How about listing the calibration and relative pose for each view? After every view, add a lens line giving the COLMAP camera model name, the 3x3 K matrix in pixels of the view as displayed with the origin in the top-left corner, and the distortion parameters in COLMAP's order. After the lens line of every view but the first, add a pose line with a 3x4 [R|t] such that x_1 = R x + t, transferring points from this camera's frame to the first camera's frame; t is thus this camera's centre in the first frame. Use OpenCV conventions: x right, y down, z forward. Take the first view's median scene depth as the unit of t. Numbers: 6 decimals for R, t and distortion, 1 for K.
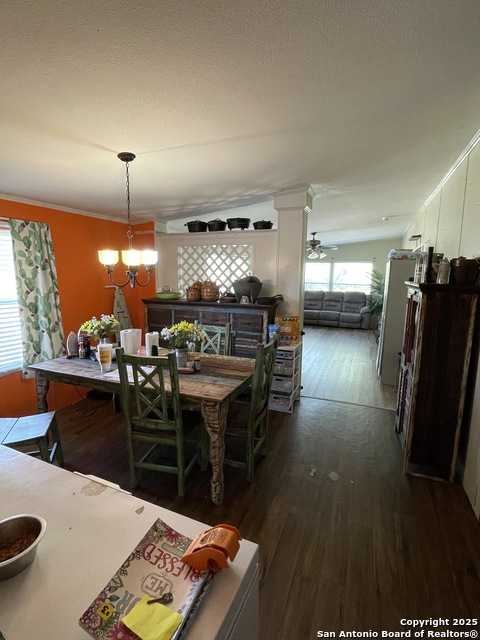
lens RADIAL K [[318.4, 0, 237.5], [0, 318.4, 320.3], [0, 0, 1]] dist [-0.003796, -0.000183]
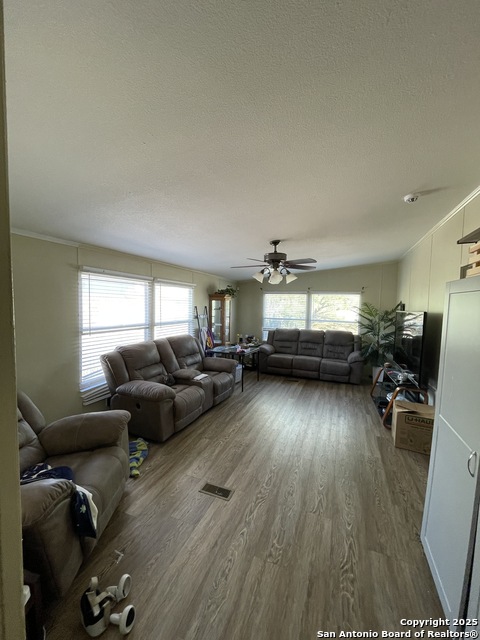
lens RADIAL K [[258.8, 0, 239.5], [0, 258.8, 322.9], [0, 0, 1]] dist [-0.000720, -0.000249]
pose [[0.999862, 0.001457, 0.016531, 0.120426], [-0.000156, 0.996922, -0.078398, -0.061386], [-0.016594, 0.078385, 0.996785, 0.386071]]
